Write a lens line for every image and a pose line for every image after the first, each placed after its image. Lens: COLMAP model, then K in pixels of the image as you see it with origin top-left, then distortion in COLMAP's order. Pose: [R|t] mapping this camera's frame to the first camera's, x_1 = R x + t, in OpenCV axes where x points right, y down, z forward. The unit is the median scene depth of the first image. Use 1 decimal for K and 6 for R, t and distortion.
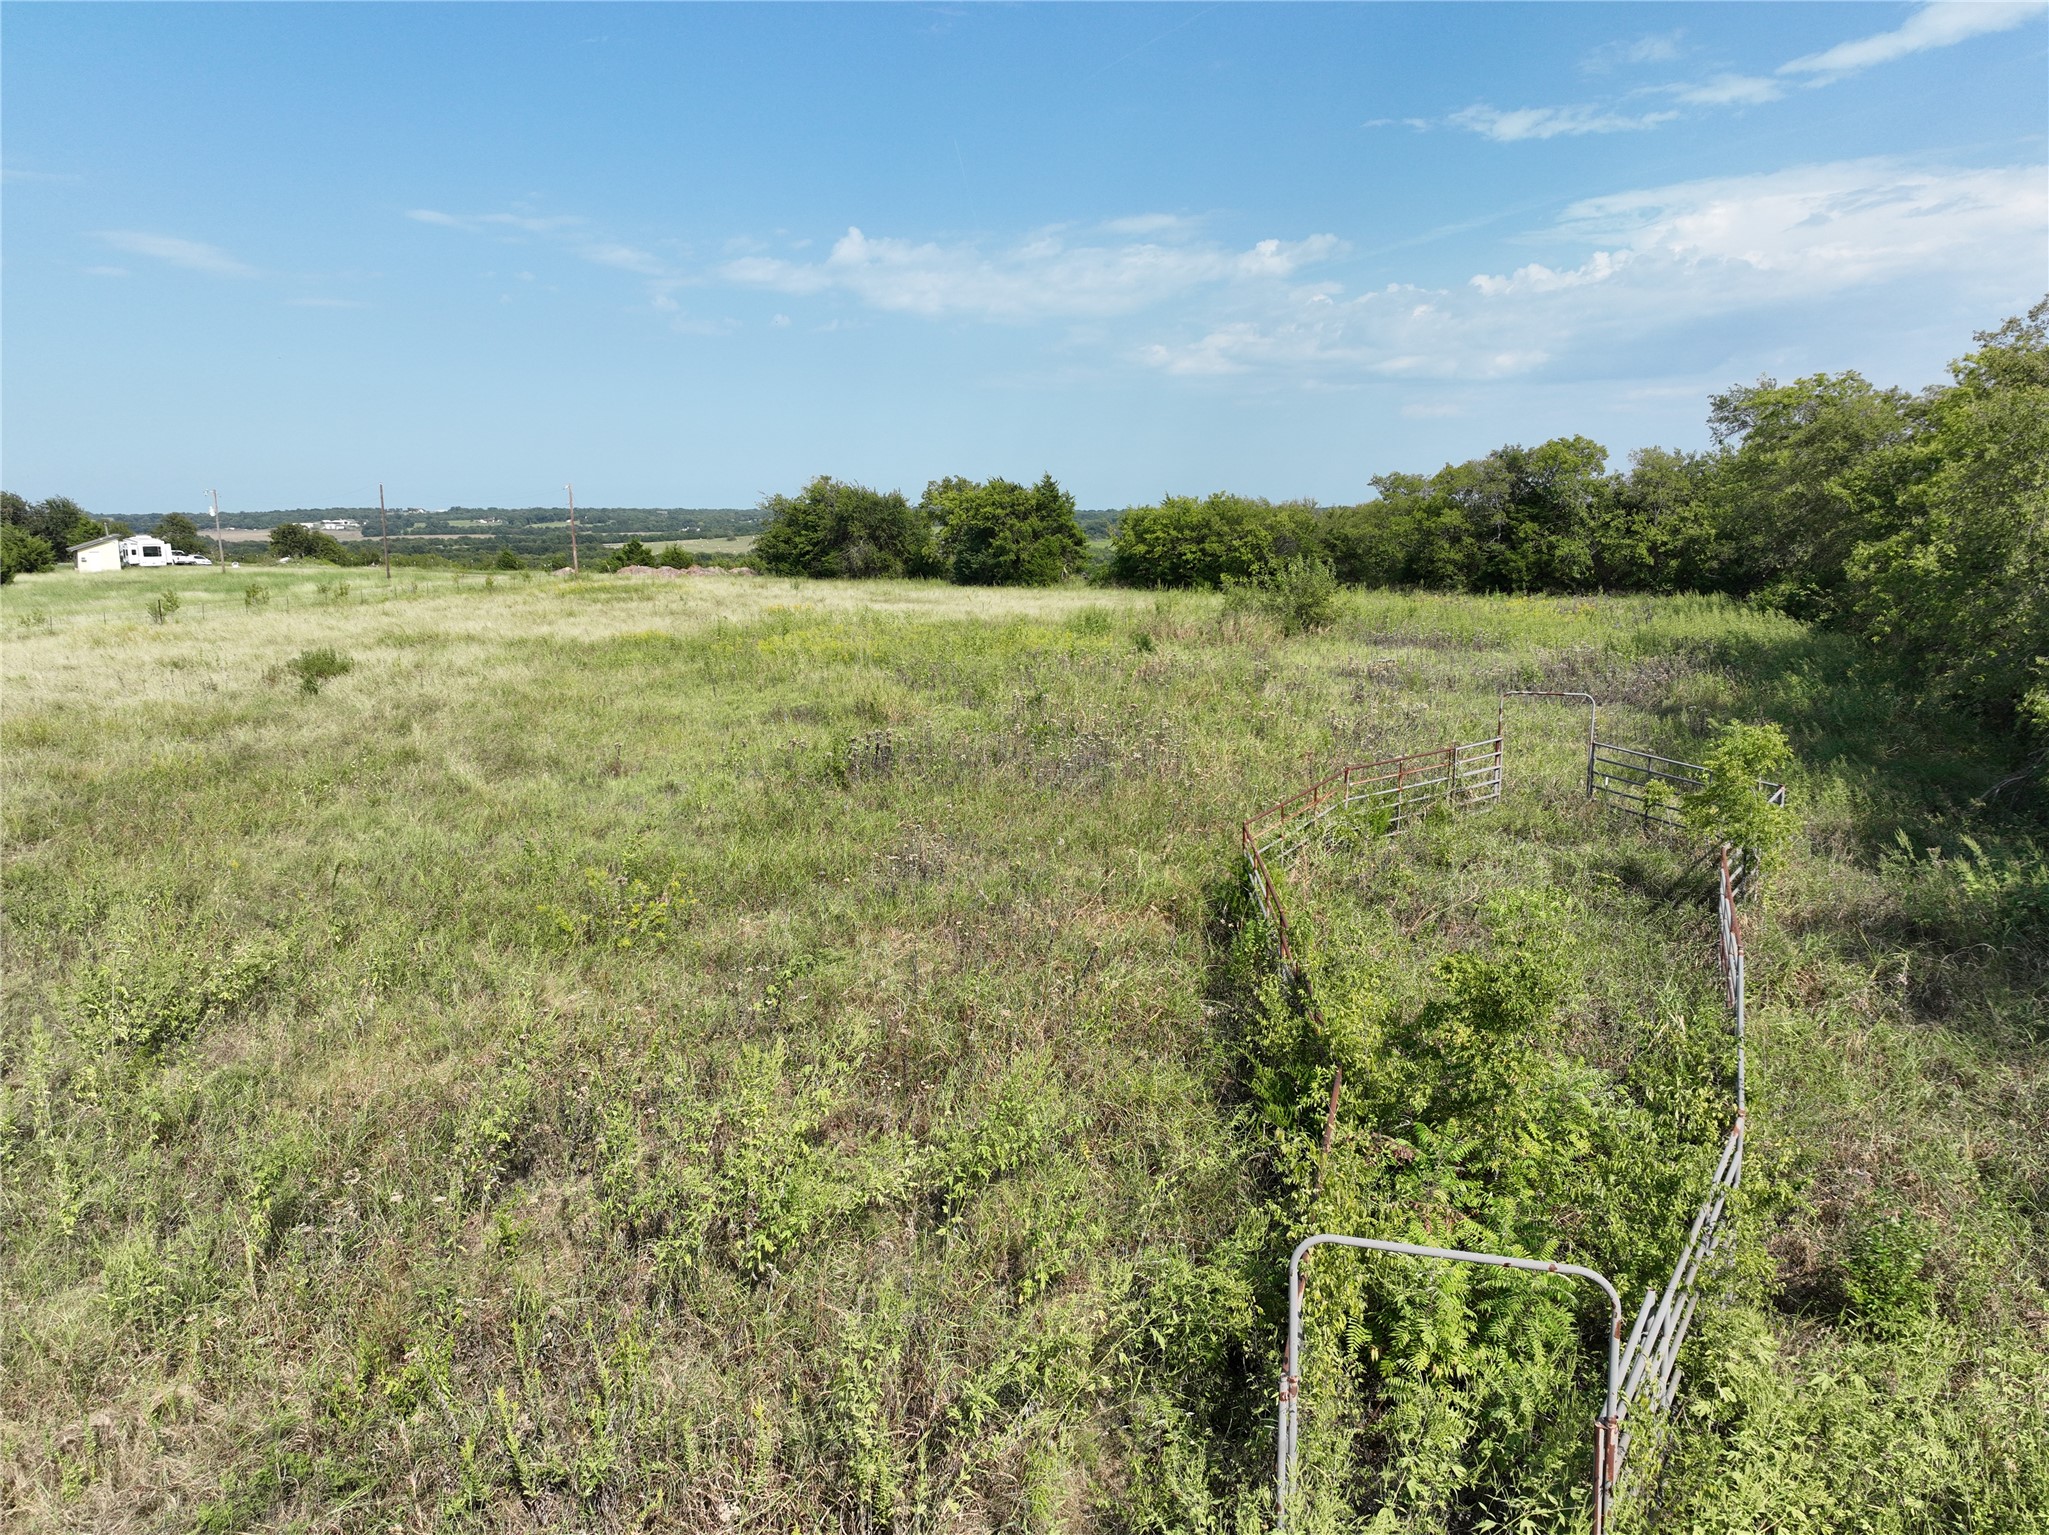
lens RADIAL K [[1471.5, 0, 1015.5], [0, 1471.5, 762.7], [0, 0, 1]] dist [0.010952, 0.007911]
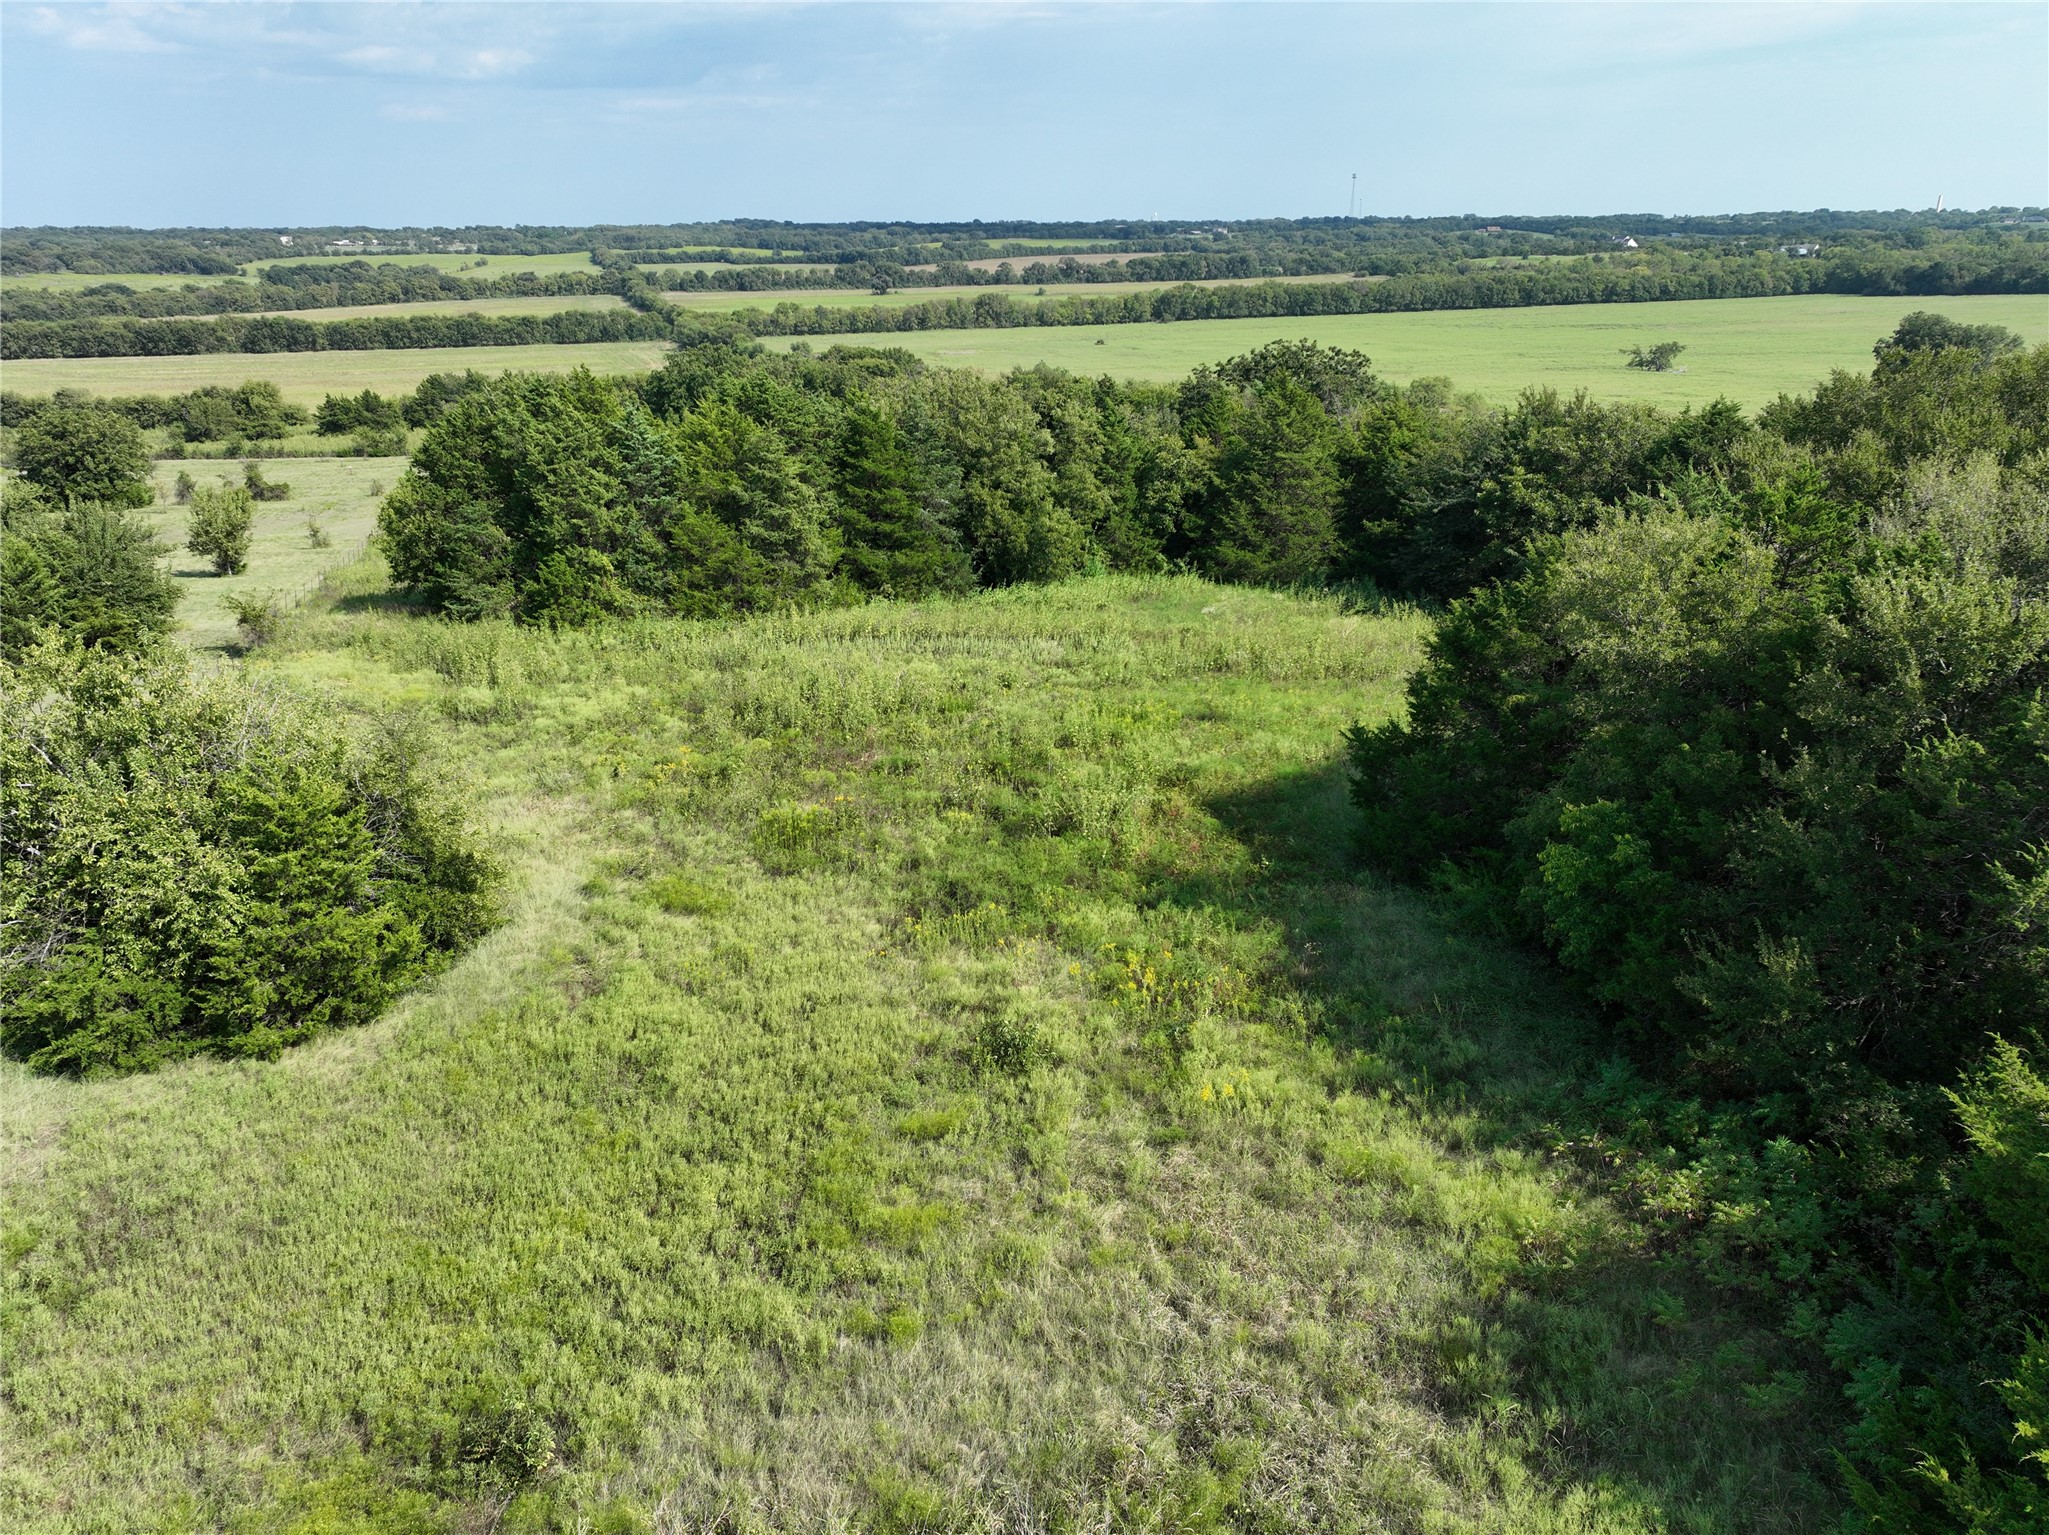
lens RADIAL K [[1471.5, 0, 1012.9], [0, 1471.5, 760.6], [0, 0, 1]] dist [0.010952, 0.007911]
pose [[0.809787, -0.201957, 0.550871, -0.015696], [0.102617, 0.973171, 0.205930, -0.314519], [-0.577681, -0.110231, 0.808786, 1.653303]]
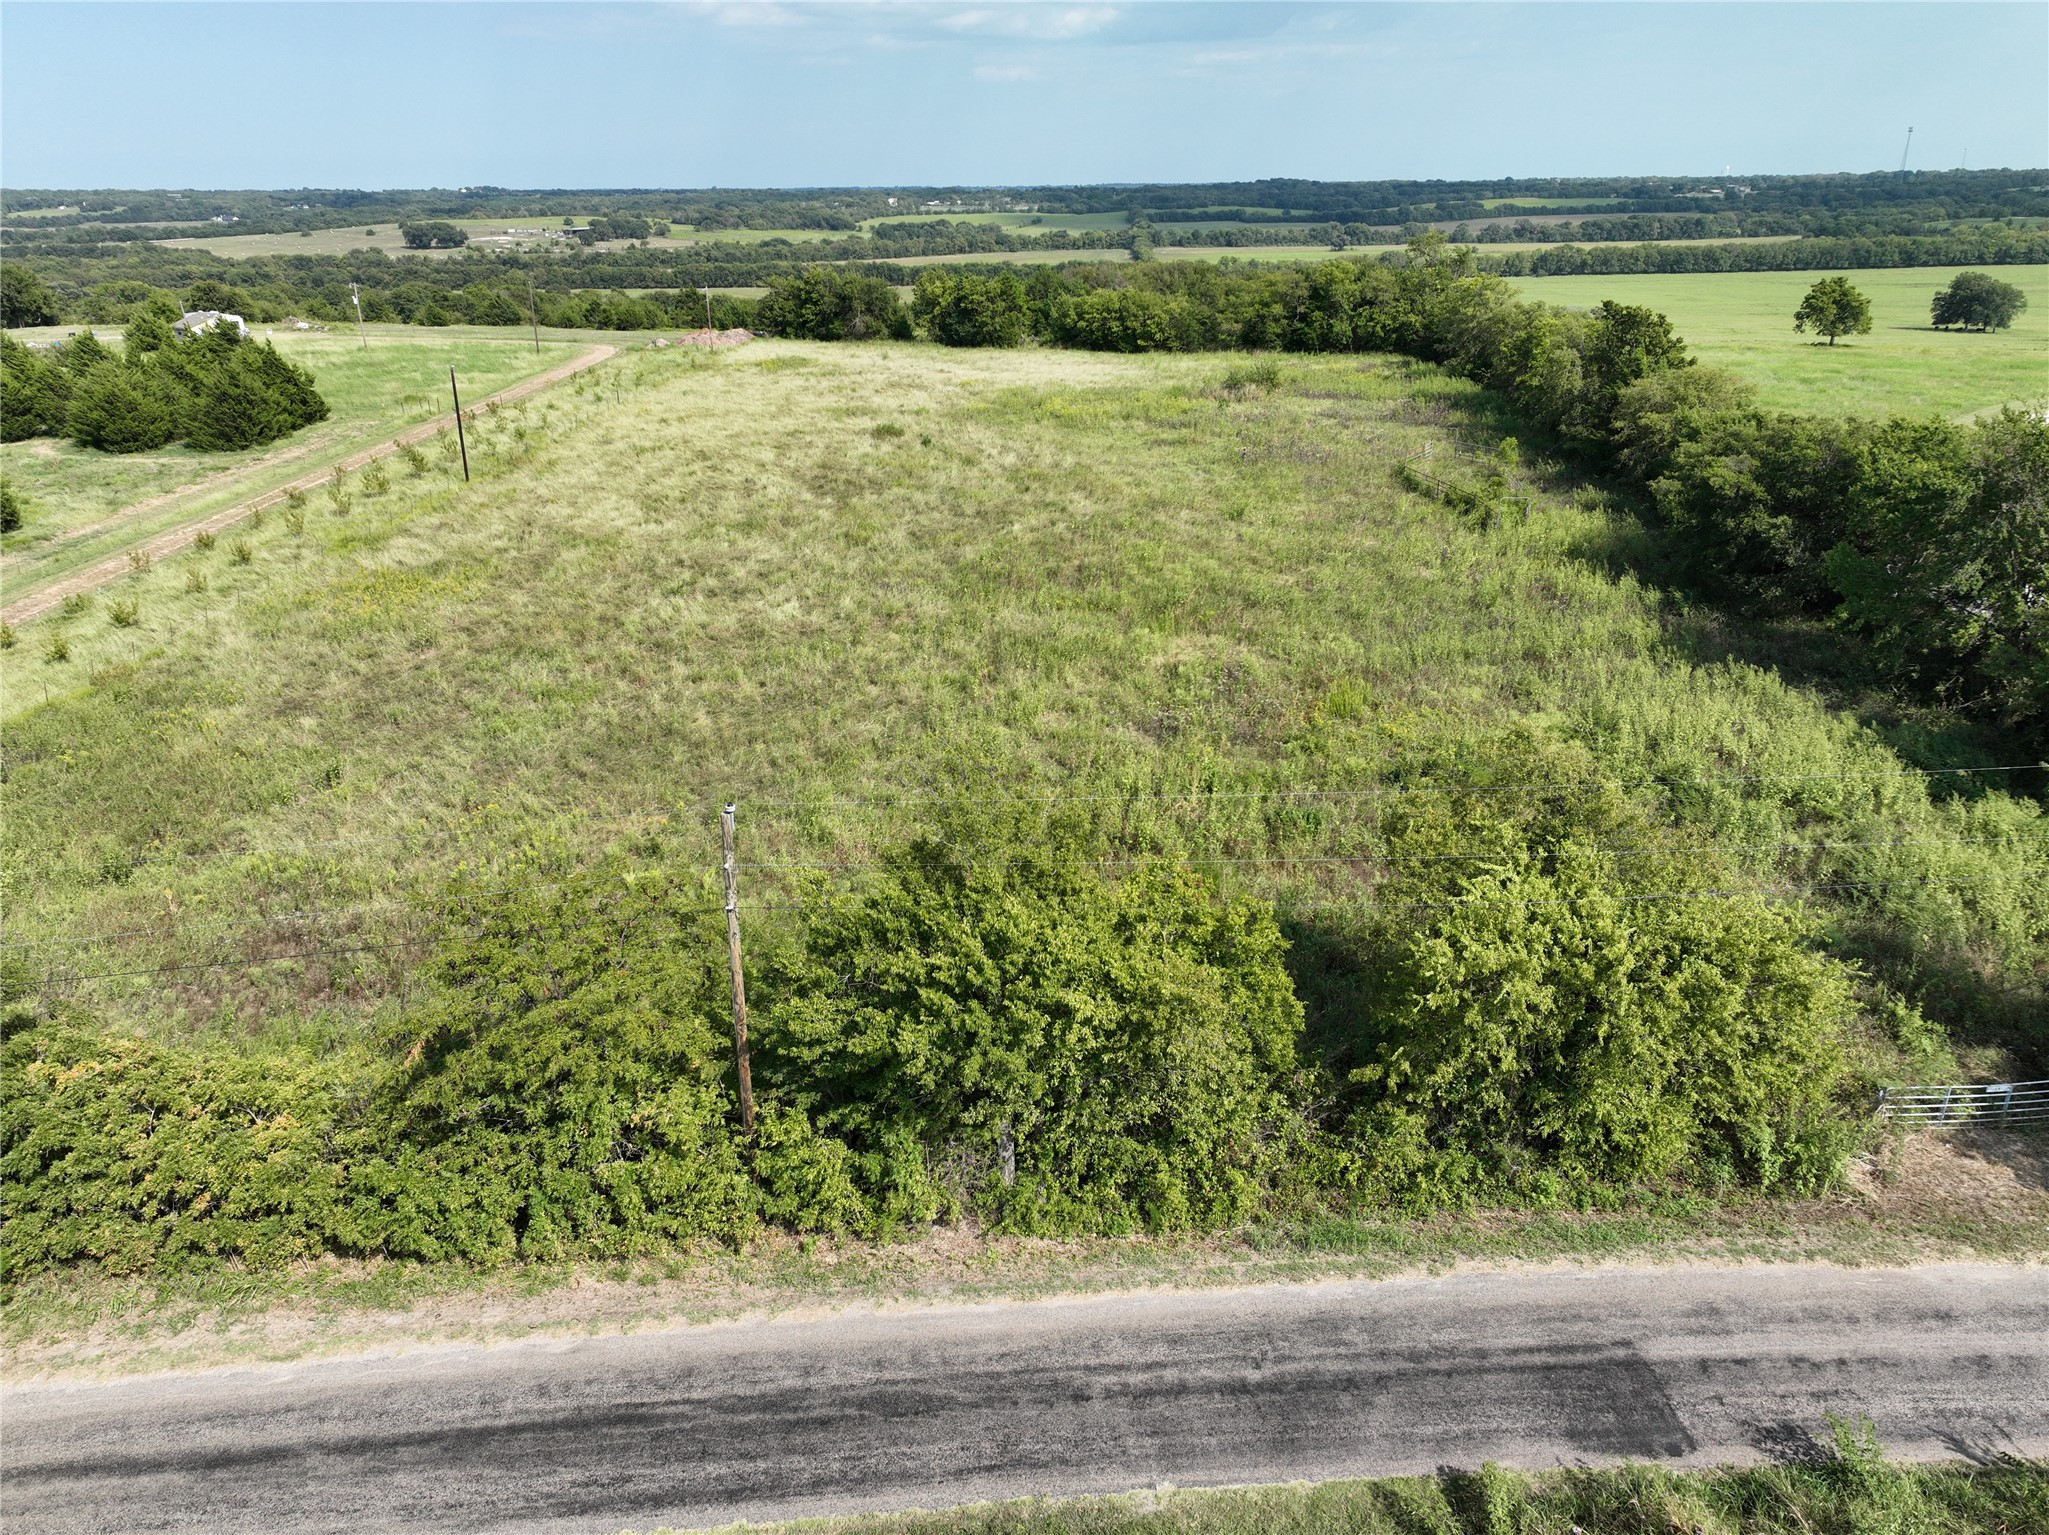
lens RADIAL K [[1471.5, 0, 1024.6], [0, 1471.5, 761.1], [0, 0, 1]] dist [0.010952, 0.007911]
pose [[0.961887, -0.104245, 0.252796, -0.483130], [0.051156, 0.976761, 0.208139, -0.016296], [-0.268619, -0.187275, 0.944866, -0.679593]]
